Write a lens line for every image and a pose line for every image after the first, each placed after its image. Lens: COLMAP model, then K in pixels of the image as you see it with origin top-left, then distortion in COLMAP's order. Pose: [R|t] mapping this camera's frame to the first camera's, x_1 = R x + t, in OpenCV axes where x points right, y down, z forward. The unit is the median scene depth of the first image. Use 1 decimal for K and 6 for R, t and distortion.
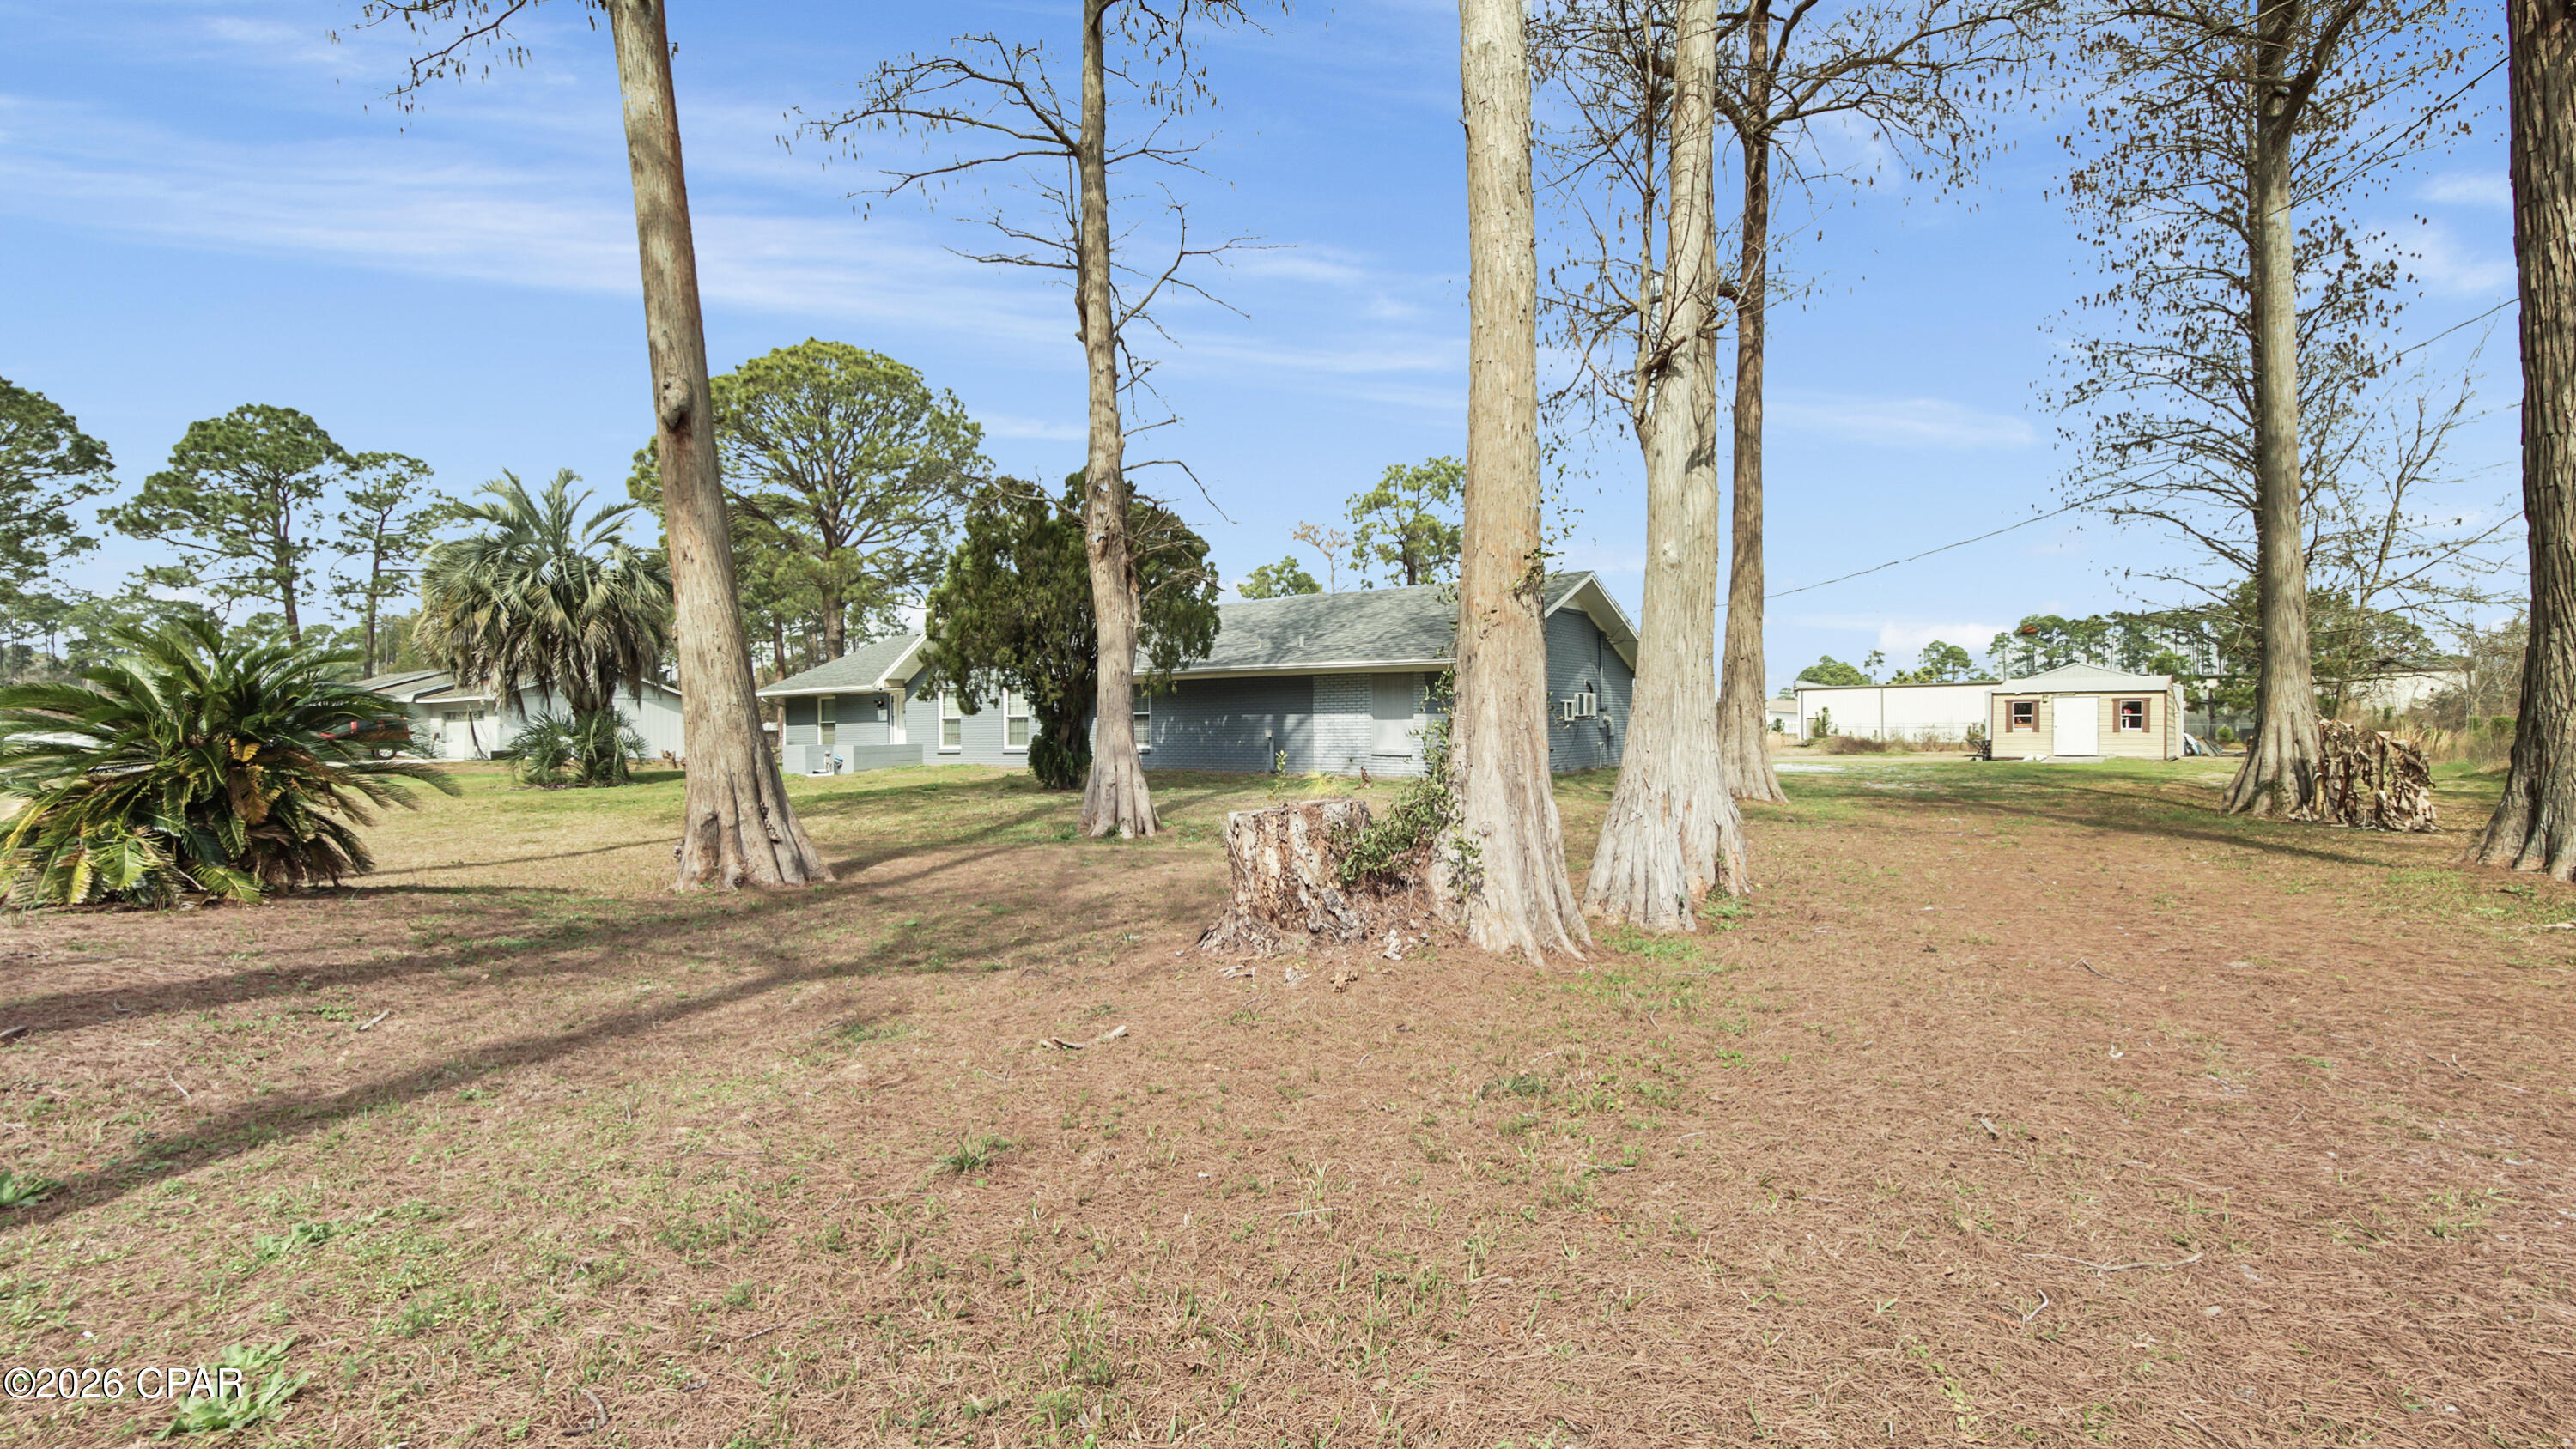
lens RADIAL K [[1099.1, 0, 1288.0], [0, 1099.1, 724.5], [0, 0, 1]] dist [-0.000088, 0.000070]
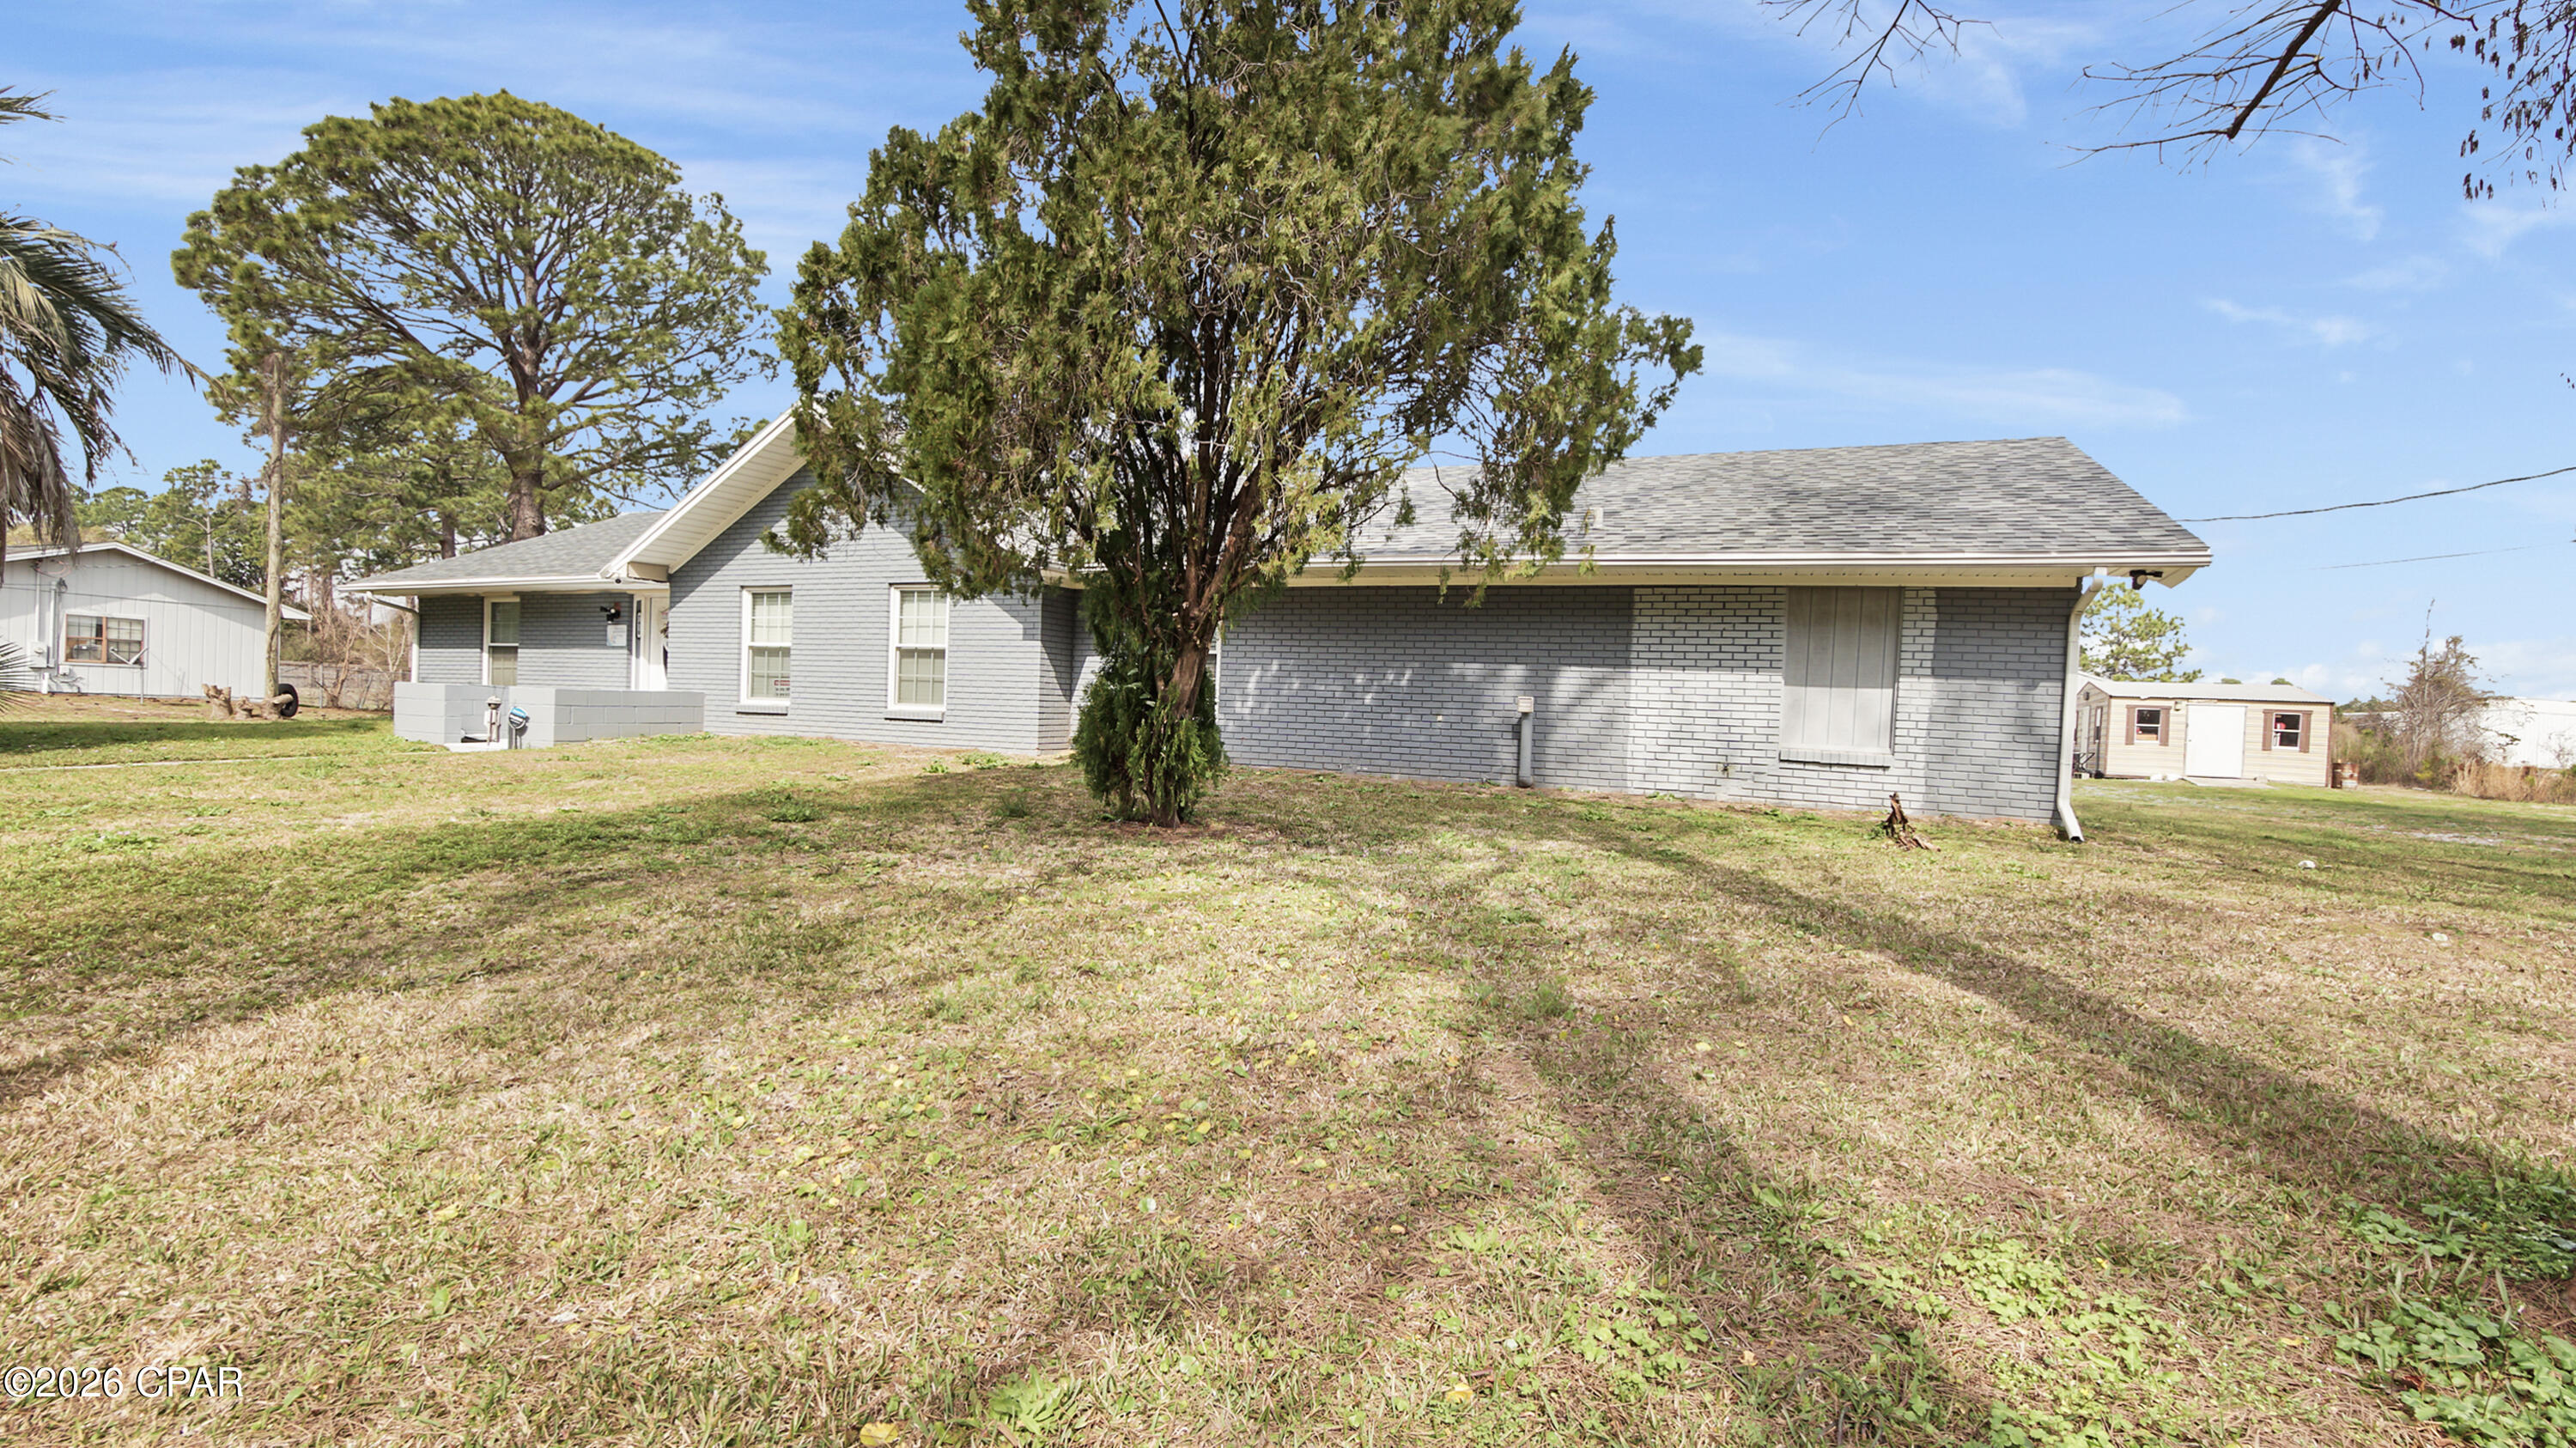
lens RADIAL K [[1151.5, 0, 1288.0], [0, 1151.5, 724.0], [0, 0, 1]] dist [-0.001082, -0.000129]
pose [[0.980187, 0.043618, 0.193214, -0.148688], [-0.047936, 0.998693, 0.017729, 0.008493], [-0.192188, -0.026639, 0.980996, 0.371547]]
